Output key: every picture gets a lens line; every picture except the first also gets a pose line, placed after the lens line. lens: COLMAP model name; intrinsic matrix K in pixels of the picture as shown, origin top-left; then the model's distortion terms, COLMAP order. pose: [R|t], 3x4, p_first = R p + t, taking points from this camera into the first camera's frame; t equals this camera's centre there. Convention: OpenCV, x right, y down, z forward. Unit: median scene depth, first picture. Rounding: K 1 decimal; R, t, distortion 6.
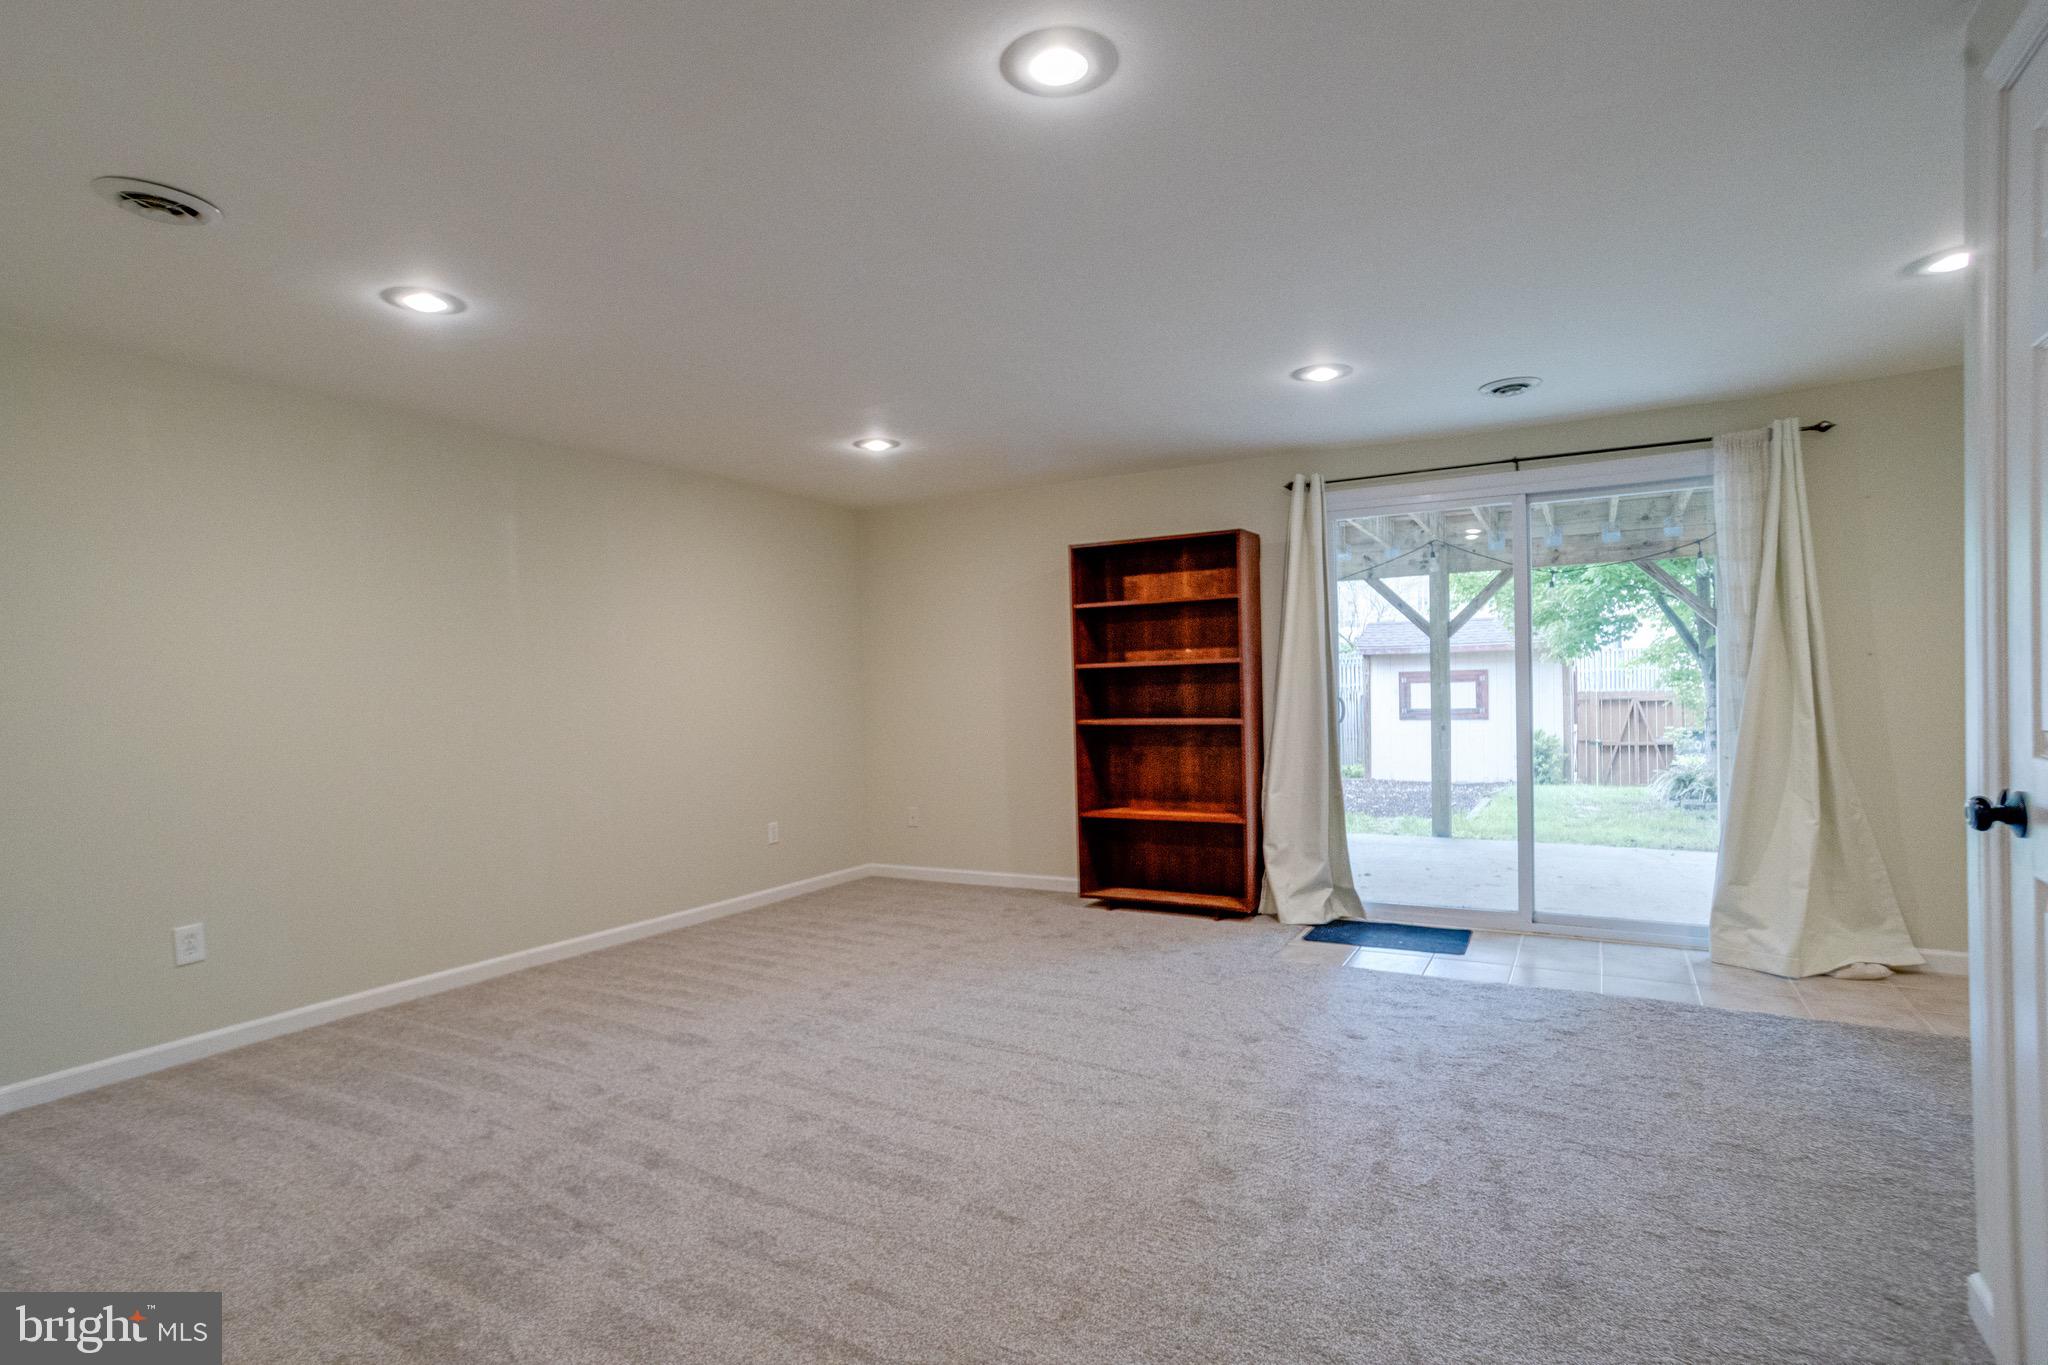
lens RADIAL K [[1010.0, 0, 1007.0], [0, 1010.0, 674.0], [0, 0, 1]] dist [-0.044746, 0.038986]
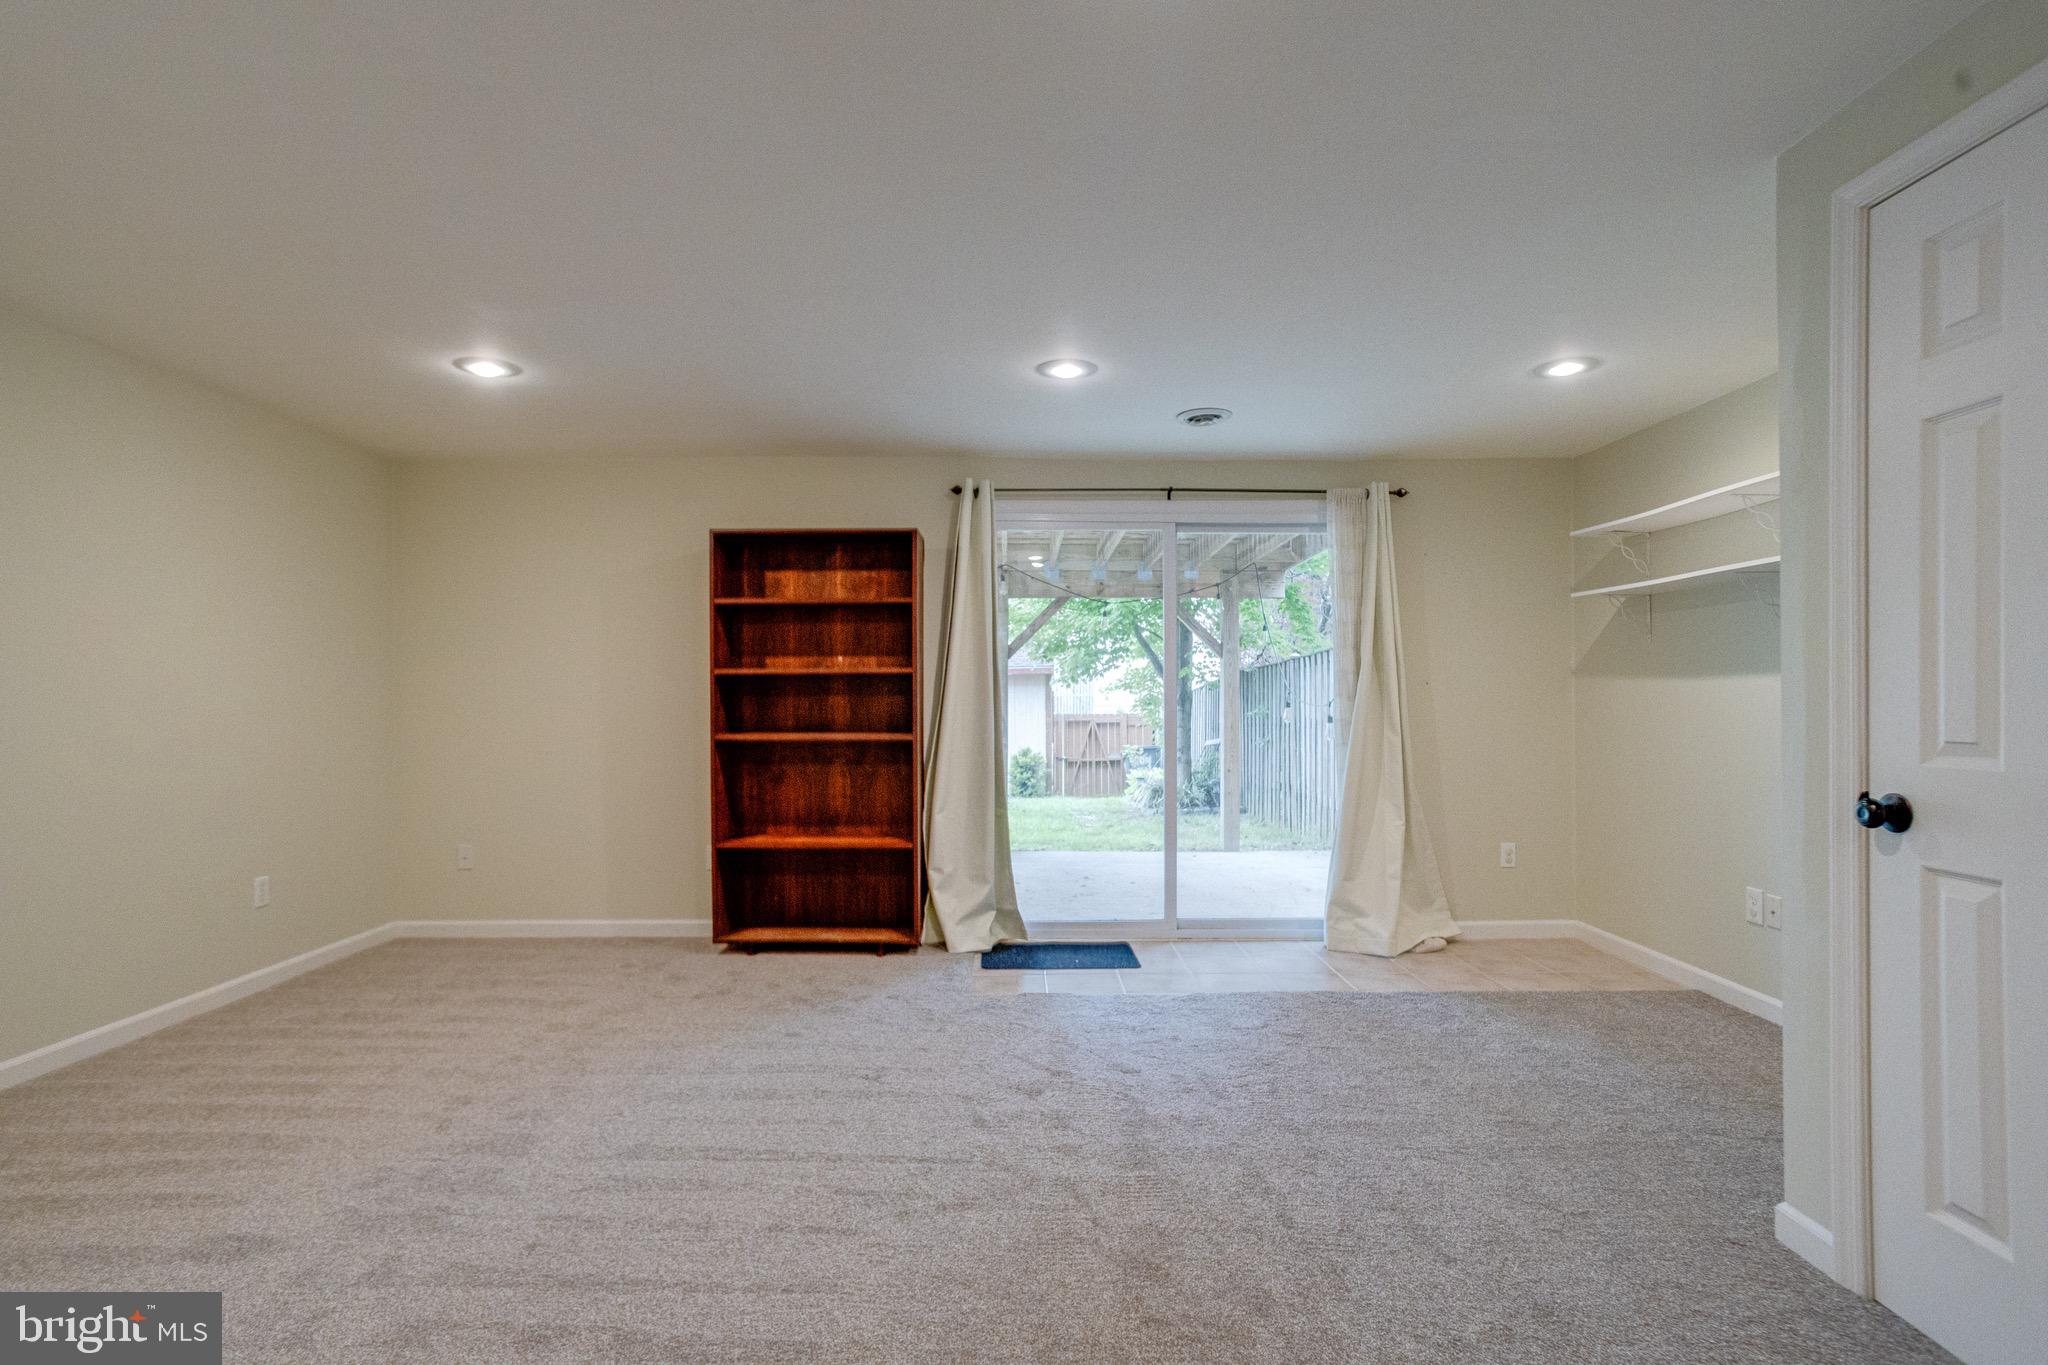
lens RADIAL K [[1010.0, 0, 1007.0], [0, 1010.0, 674.0], [0, 0, 1]] dist [-0.044746, 0.038986]
pose [[0.868170, 0.034944, 0.495035, -0.148206], [-0.025949, 0.999350, -0.025035, 0.010468], [-0.495588, 0.008889, 0.868512, 0.150759]]
